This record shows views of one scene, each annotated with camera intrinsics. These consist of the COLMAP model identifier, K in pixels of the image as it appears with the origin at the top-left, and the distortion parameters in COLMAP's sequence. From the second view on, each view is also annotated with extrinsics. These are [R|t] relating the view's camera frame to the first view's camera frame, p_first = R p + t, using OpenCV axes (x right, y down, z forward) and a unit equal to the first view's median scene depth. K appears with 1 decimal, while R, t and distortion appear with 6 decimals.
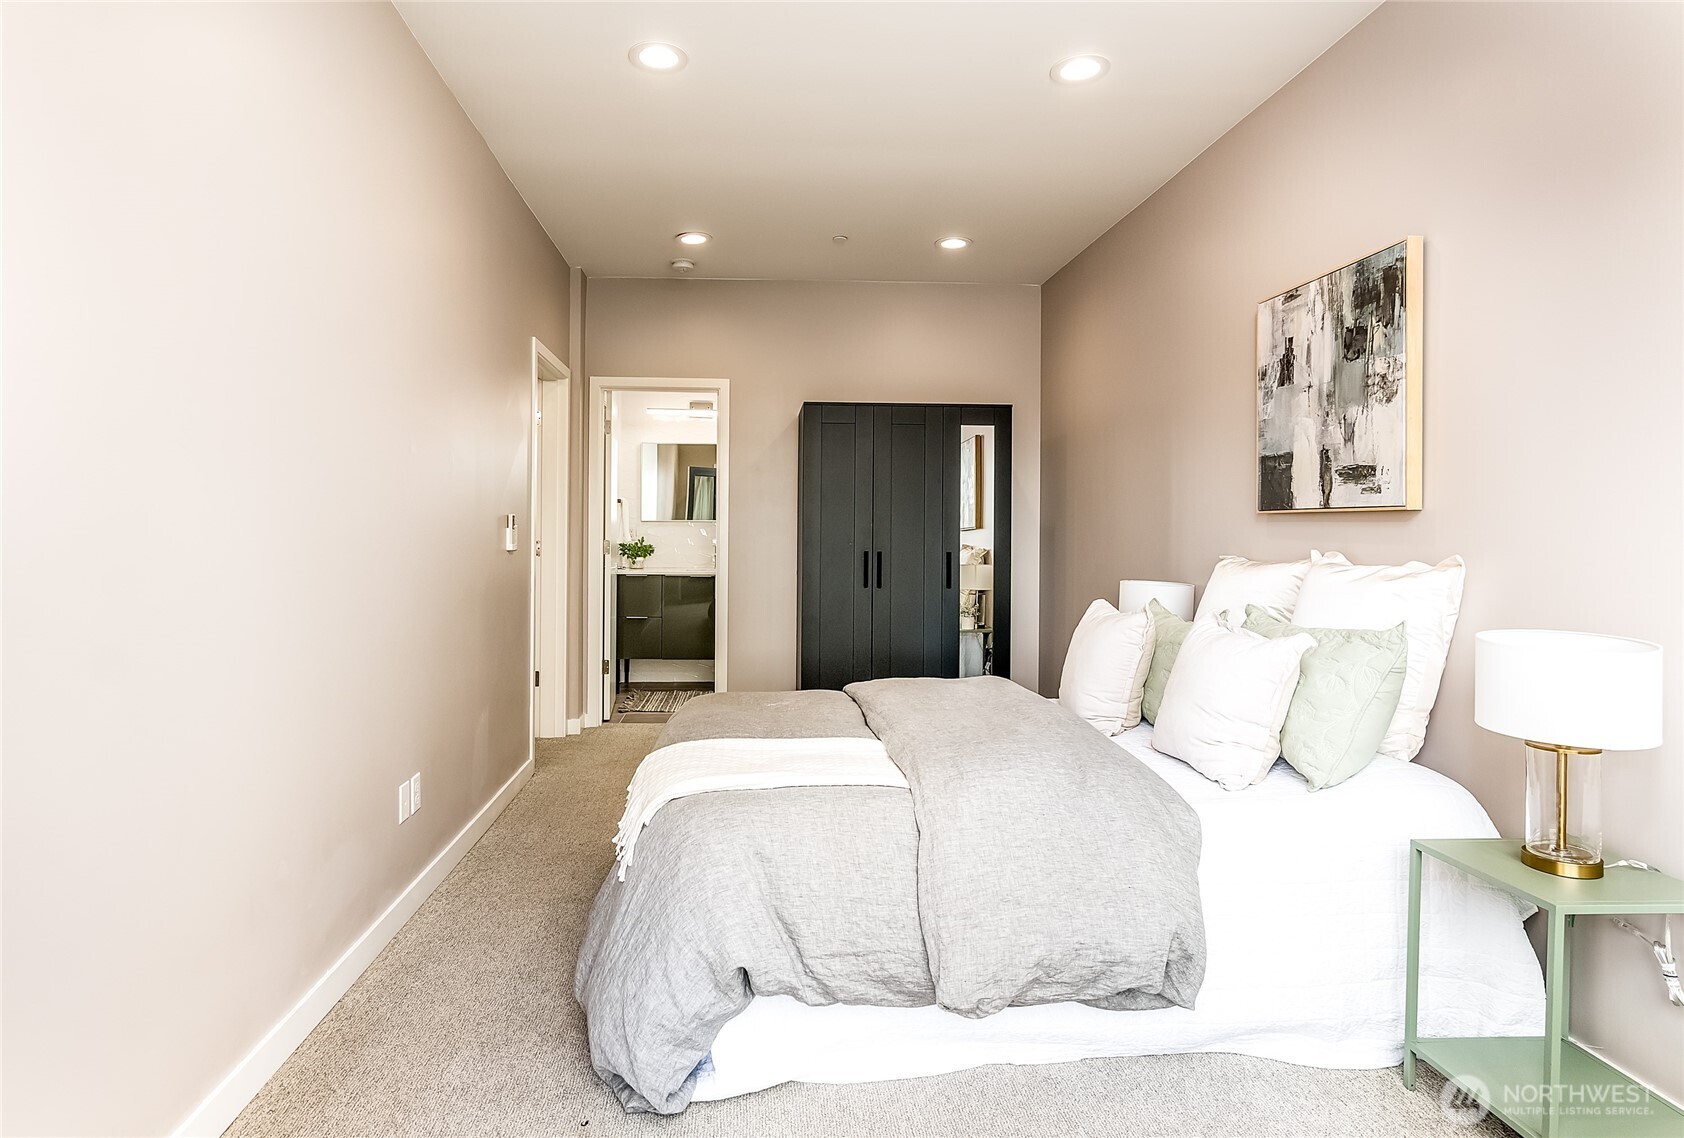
lens RADIAL K [[912.8, 0, 783.5], [0, 912.8, 535.6], [0, 0, 1]] dist [-0.000181, -0.000304]
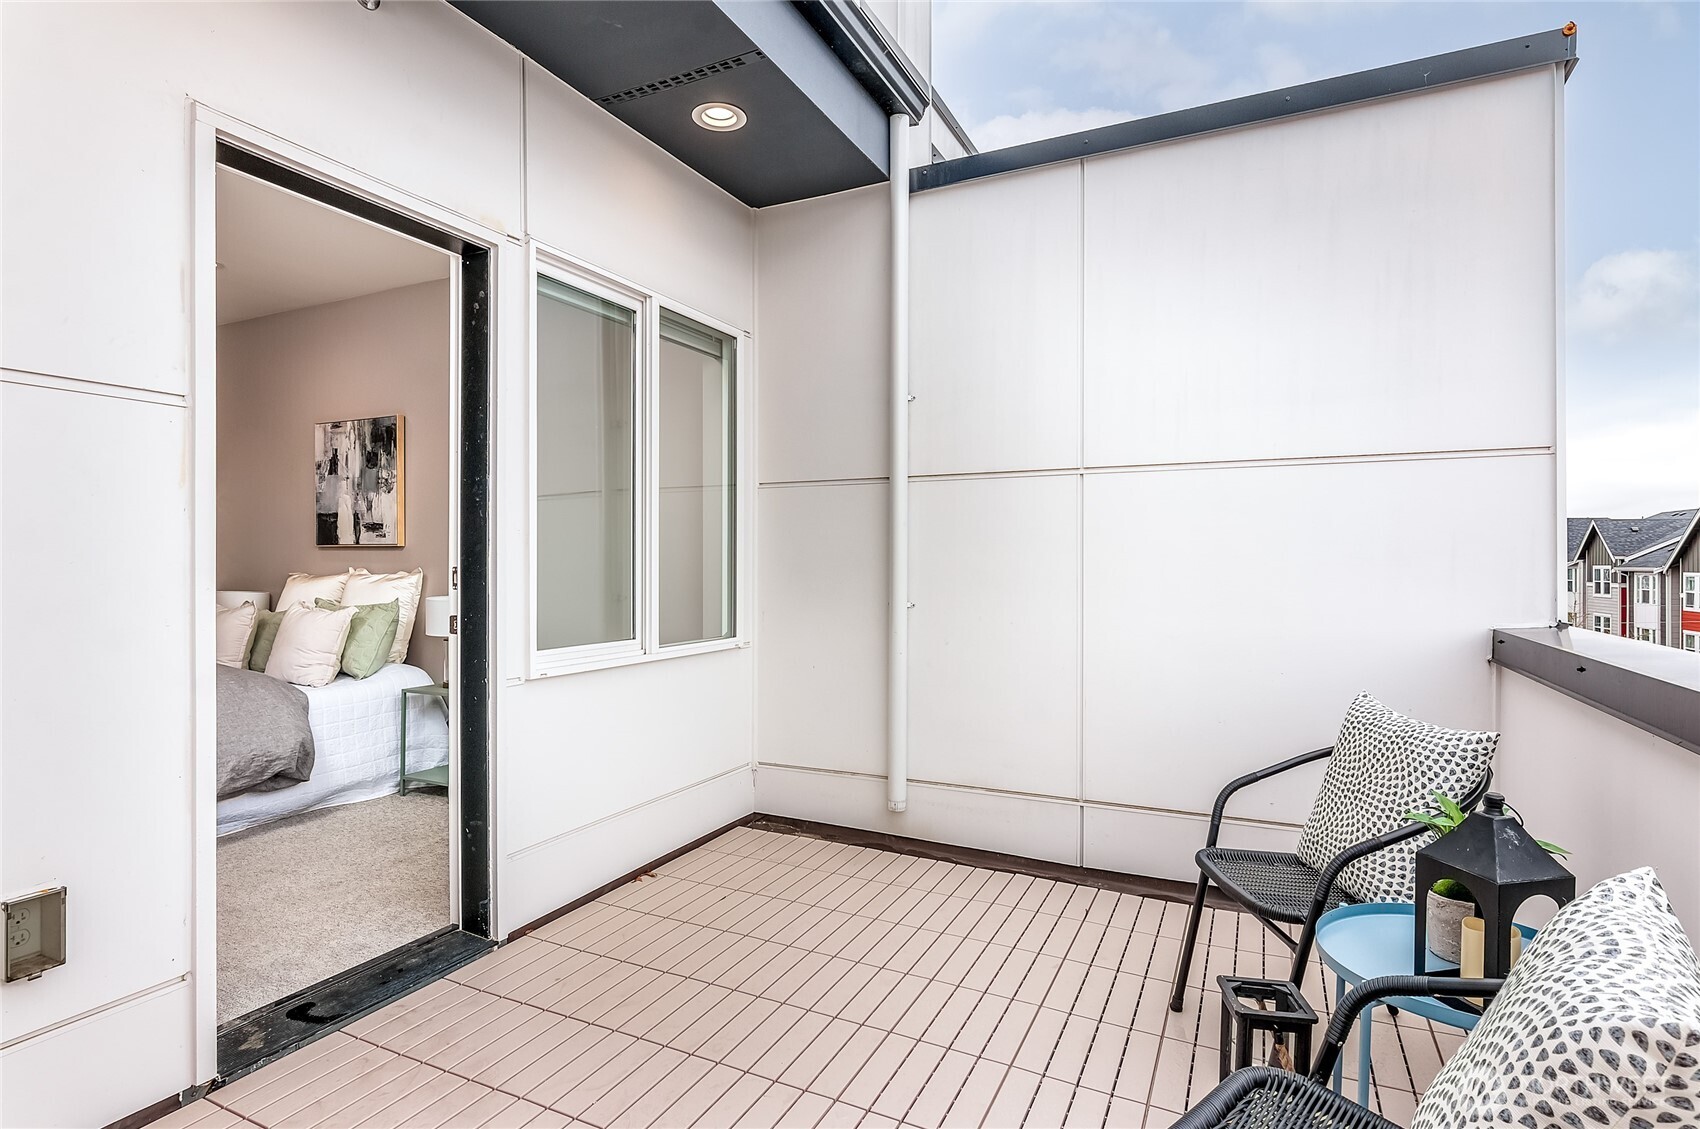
lens RADIAL K [[875.0, 0, 850.0], [0, 875.0, 564.5], [0, 0, 1]] dist [-0.002009, -0.000229]
pose [[0.467689, -0.006330, 0.883871, -0.526813], [0.007476, 0.999967, 0.003206, 0.012968], [-0.883862, 0.005108, 0.467721, -0.743887]]
